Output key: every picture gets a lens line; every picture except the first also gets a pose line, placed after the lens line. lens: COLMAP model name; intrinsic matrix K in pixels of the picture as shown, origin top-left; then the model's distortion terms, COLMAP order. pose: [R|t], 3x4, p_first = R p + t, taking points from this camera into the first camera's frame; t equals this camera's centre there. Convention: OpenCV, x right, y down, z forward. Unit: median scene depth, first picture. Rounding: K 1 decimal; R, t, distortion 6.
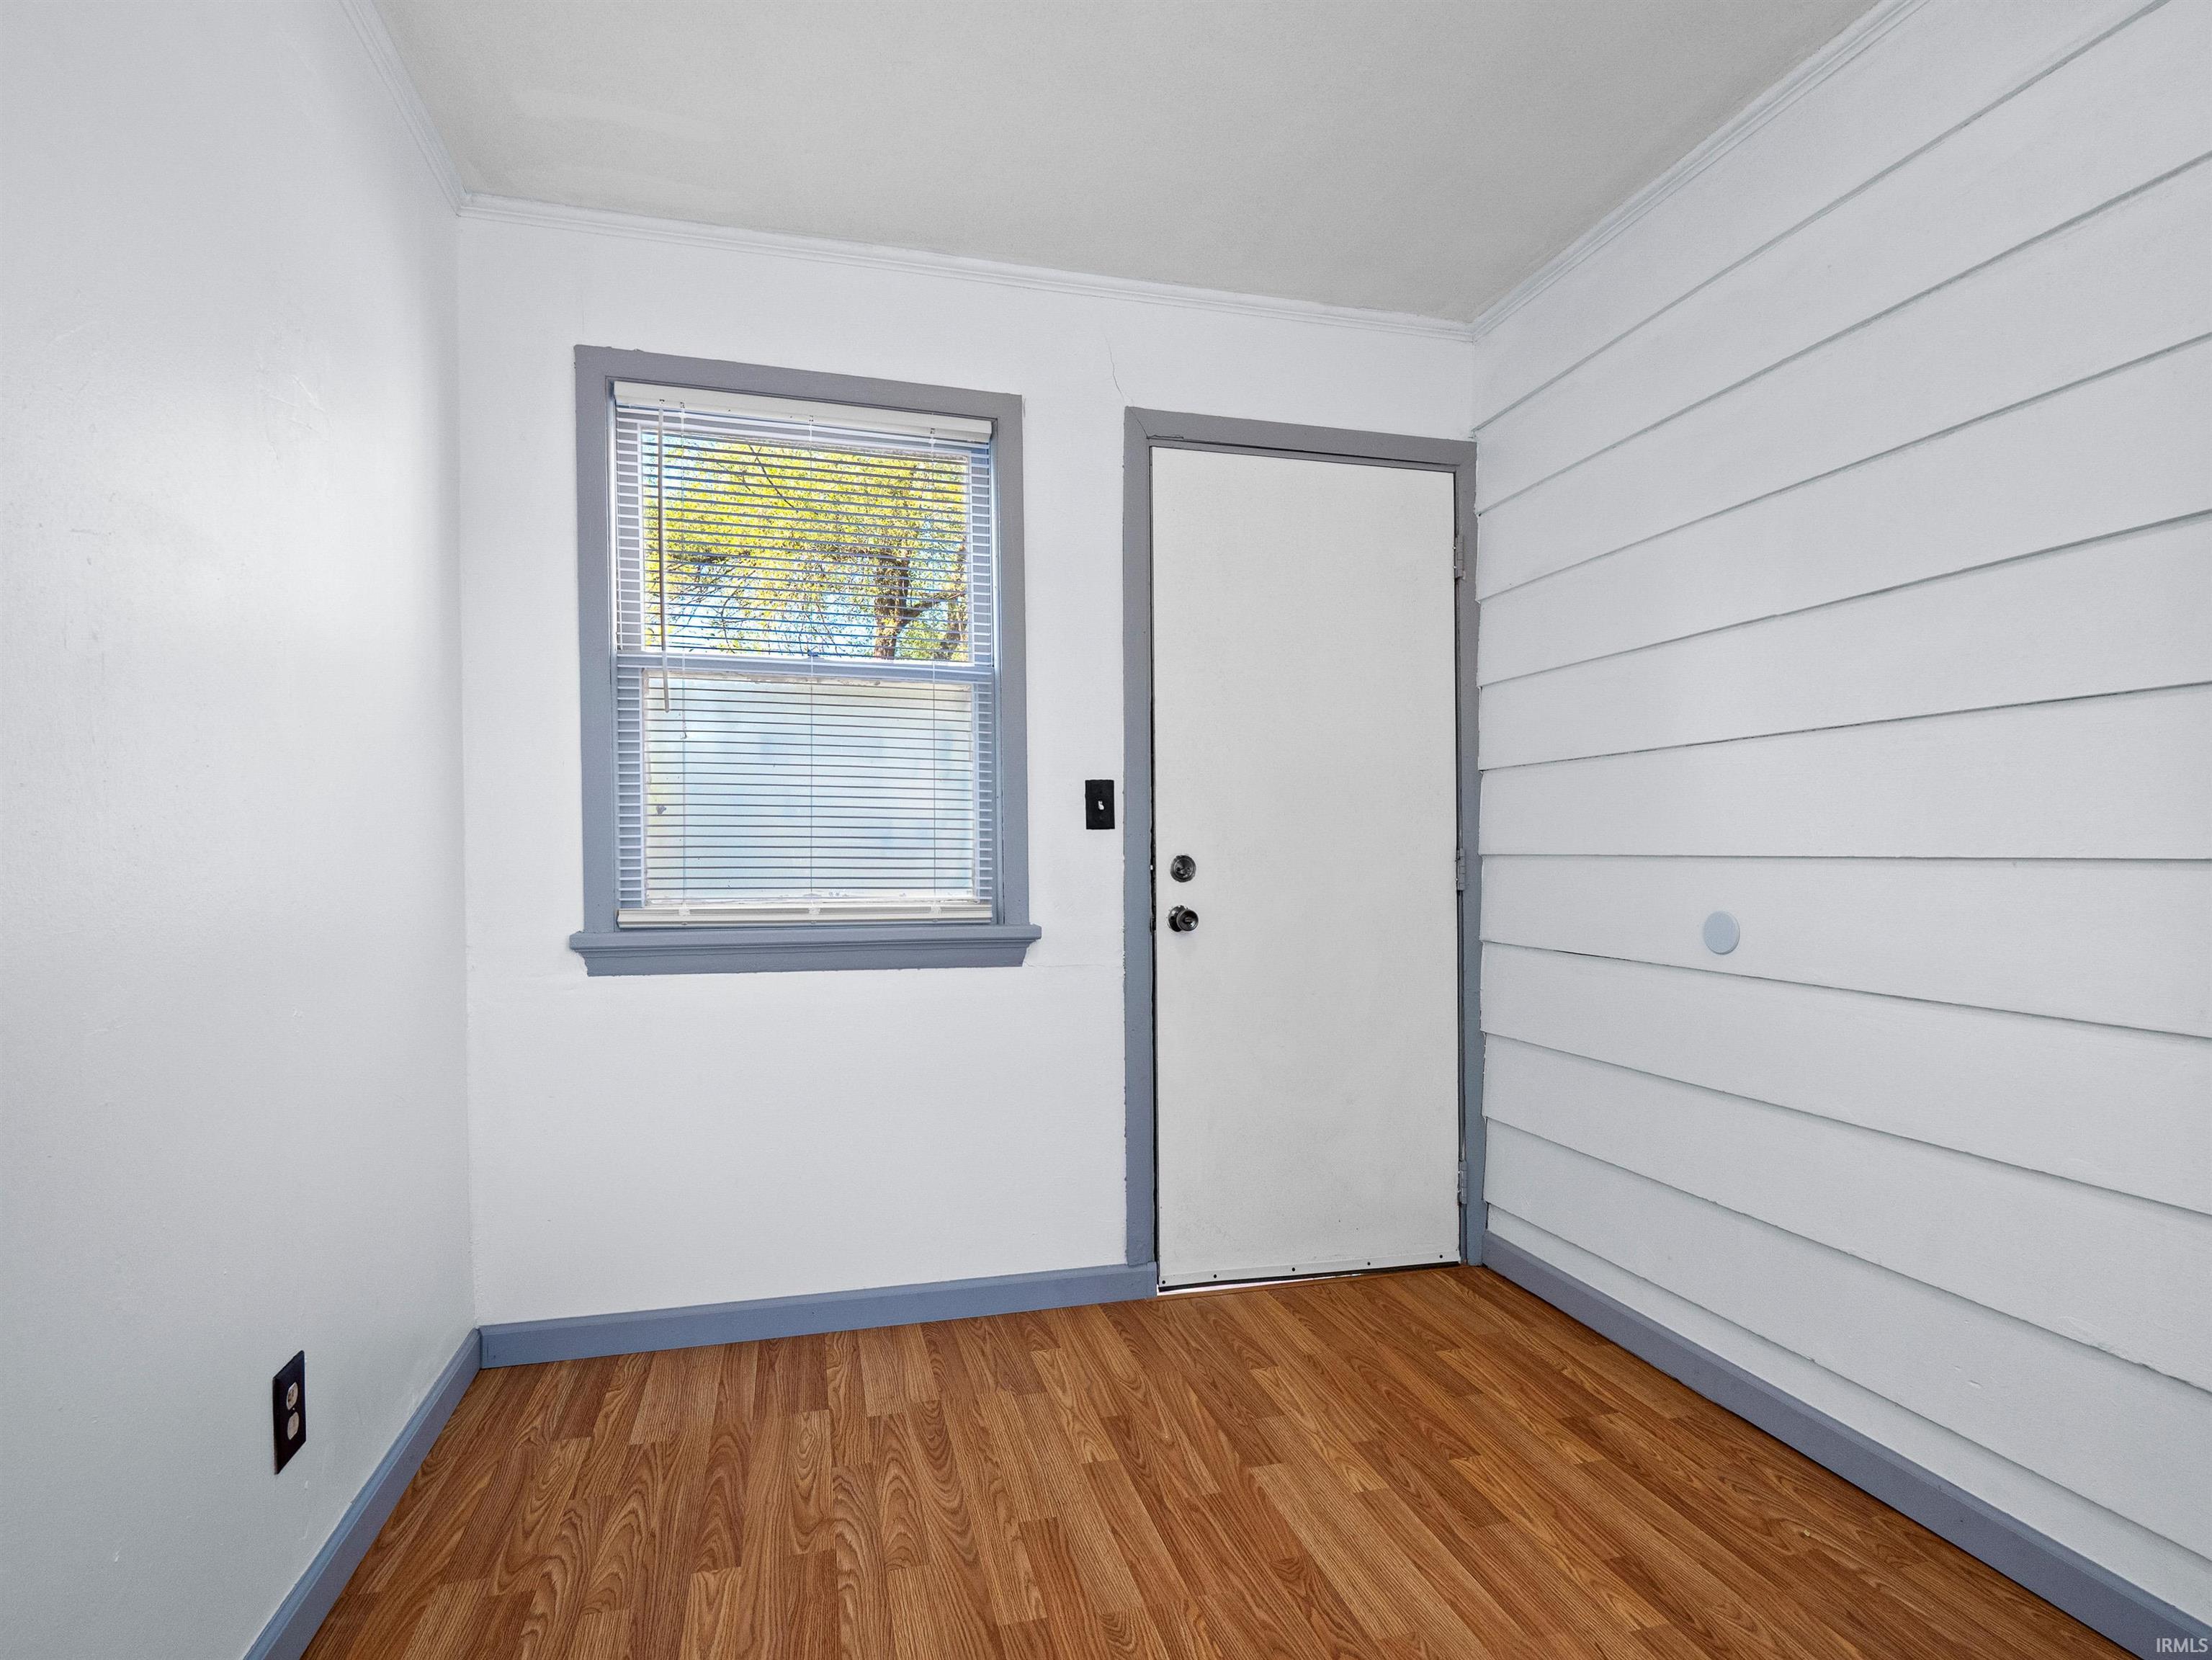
lens RADIAL K [[1091.6, 0, 1099.6], [0, 1091.6, 838.8], [0, 0, 1]] dist [-0.002421, -0.003108]
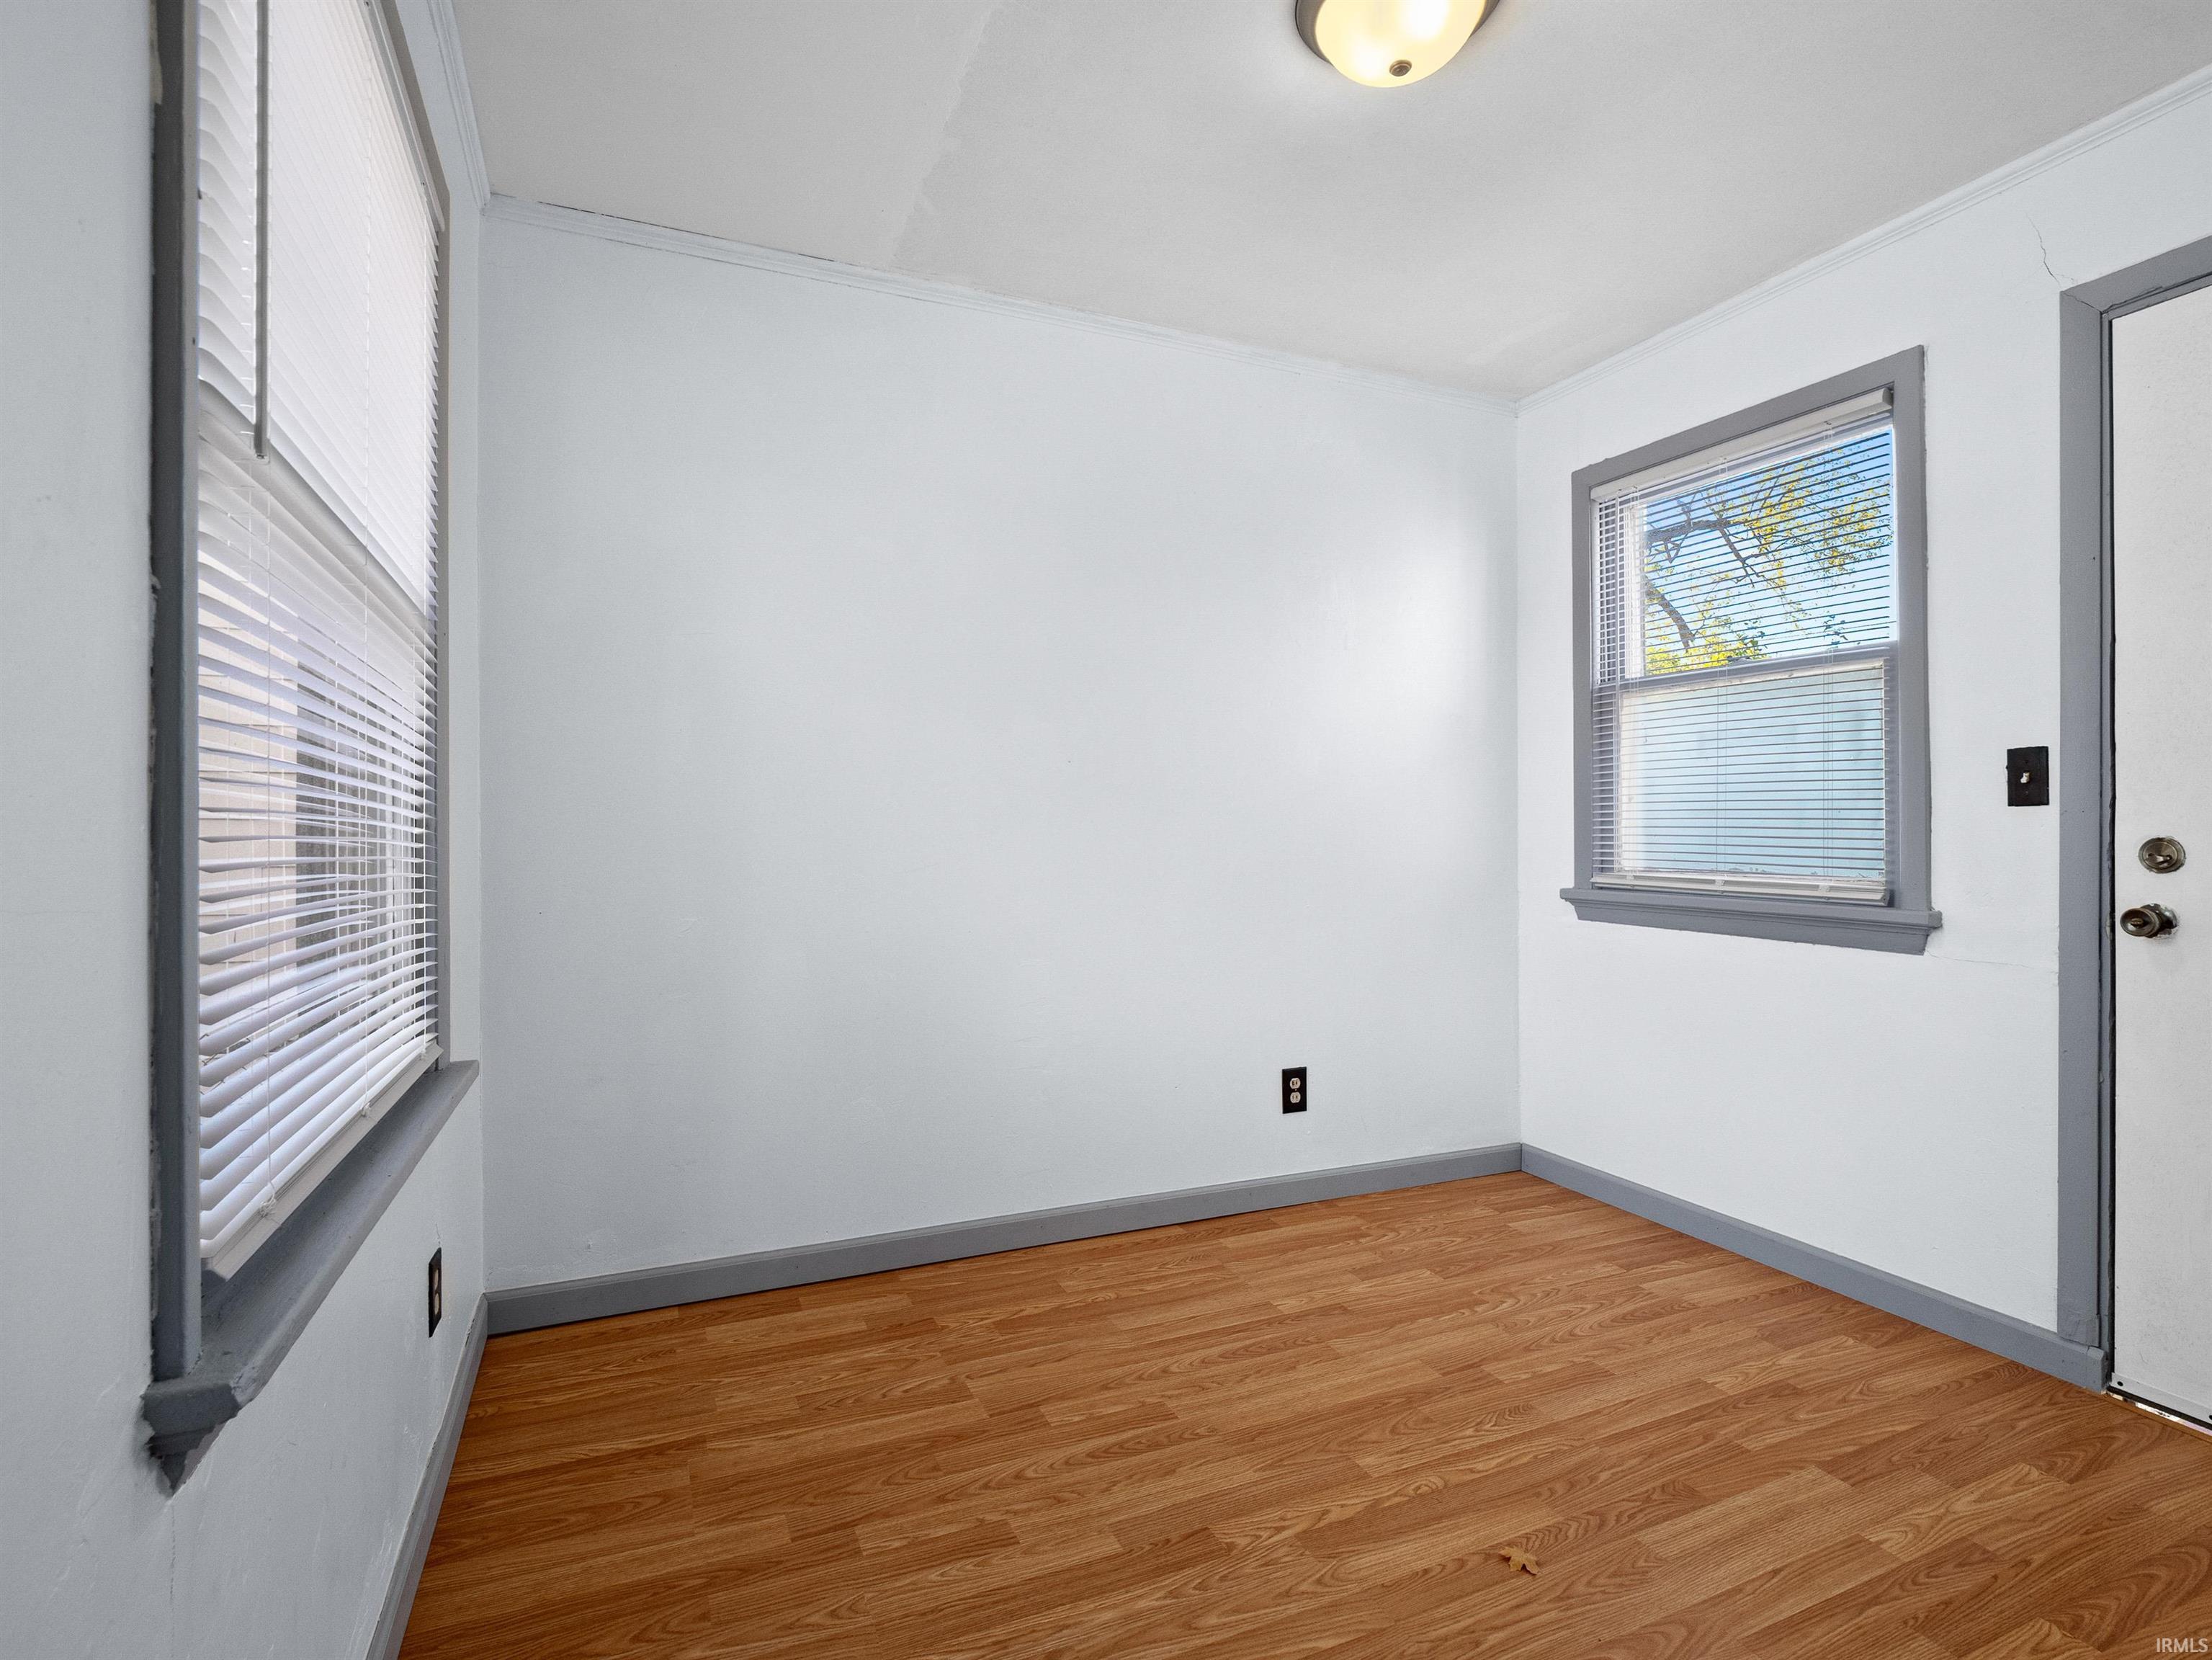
lens RADIAL K [[1091.6, 0, 1139.0], [0, 1091.6, 809.2], [0, 0, 1]] dist [-0.002421, -0.003108]
pose [[0.176659, -0.018694, -0.984095, 0.806196], [0.003393, 0.999825, -0.018383, 0.008140], [0.984266, -0.000091, 0.176692, 0.194920]]
